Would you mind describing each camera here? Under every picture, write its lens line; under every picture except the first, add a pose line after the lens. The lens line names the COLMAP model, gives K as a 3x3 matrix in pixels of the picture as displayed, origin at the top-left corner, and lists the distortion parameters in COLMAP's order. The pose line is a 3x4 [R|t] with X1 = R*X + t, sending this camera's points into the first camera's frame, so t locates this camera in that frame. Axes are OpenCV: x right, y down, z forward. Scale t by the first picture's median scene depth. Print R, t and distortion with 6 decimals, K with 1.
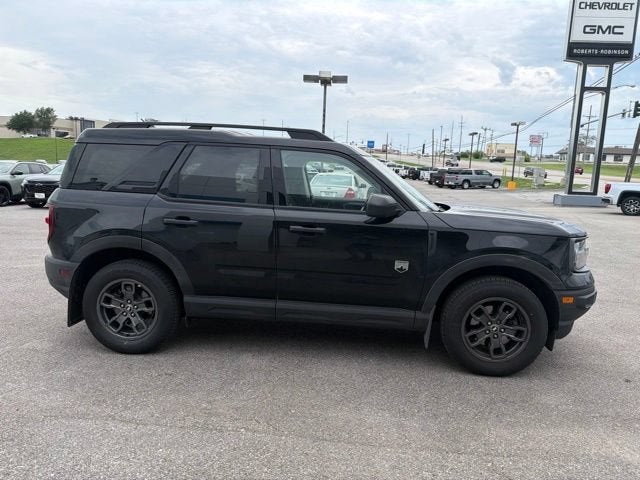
lens RADIAL K [[453.5, 0, 321.6], [0, 453.5, 237.6], [0, 0, 1]] dist [0.042508, -0.056202]
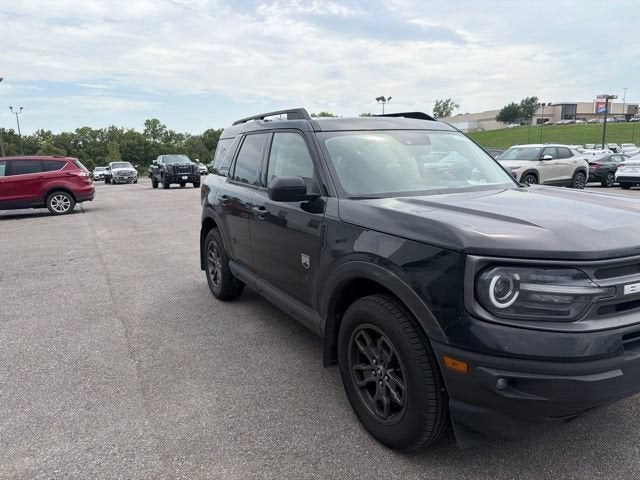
lens RADIAL K [[453.8, 0, 322.2], [0, 453.8, 233.1], [0, 0, 1]] dist [0.037014, -0.049464]
pose [[0.567243, 0.098109, -0.817686, 0.814336], [-0.080159, 0.994742, 0.063745, -0.041334], [0.819640, 0.029386, 0.572125, 0.499006]]
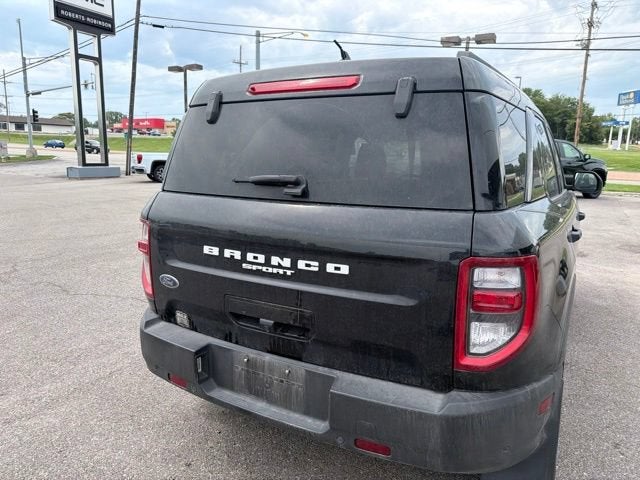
lens RADIAL K [[465.2, 0, 311.3], [0, 465.2, 232.9], [0, 0, 1]] dist [0.005573, -0.000718]
pose [[0.428314, -0.177883, 0.885949, -1.028601], [0.132977, 0.982166, 0.132914, -0.172603], [-0.893792, 0.060882, 0.444330, 1.031699]]
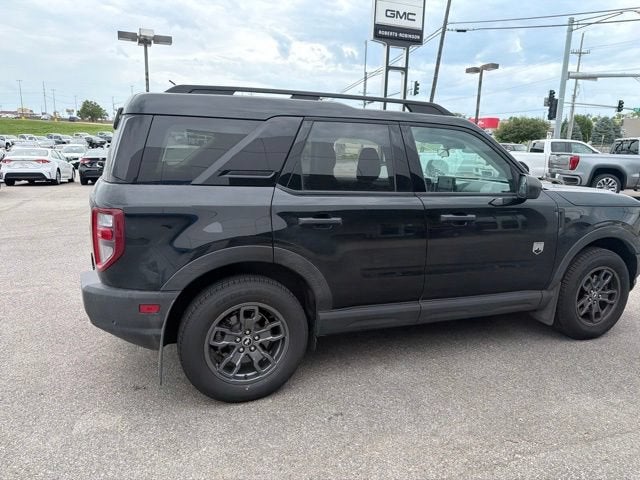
lens RADIAL K [[453.5, 0, 321.6], [0, 453.5, 237.6], [0, 0, 1]] dist [0.042508, -0.056202]
pose [[0.900798, -0.097505, 0.423149, -0.610995], [0.071174, 0.994438, 0.077631, -0.062845], [-0.428365, -0.039813, 0.902728, 0.285236]]
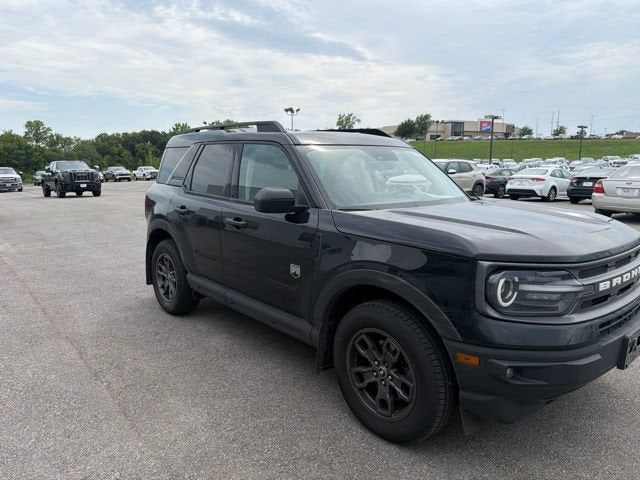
lens RADIAL K [[453.5, 0, 321.6], [0, 453.5, 237.6], [0, 0, 1]] dist [0.042508, -0.056202]
pose [[0.722274, 0.080322, -0.686927, 0.743941], [-0.075979, 0.996437, 0.036624, -0.033076], [0.687421, 0.025739, 0.725803, 0.372416]]
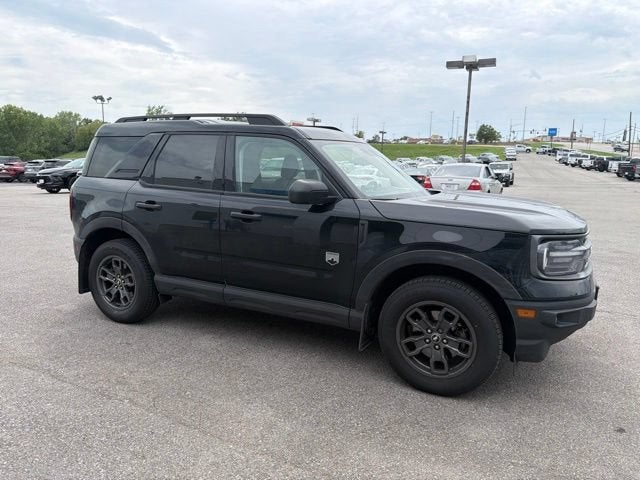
lens RADIAL K [[453.8, 0, 322.2], [0, 453.8, 233.1], [0, 0, 1]] dist [0.037014, -0.049464]
pose [[0.933903, 0.039303, -0.355360, 0.445168], [-0.038271, 0.999218, 0.009936, 0.003623], [0.355473, 0.004321, 0.934677, 0.123717]]
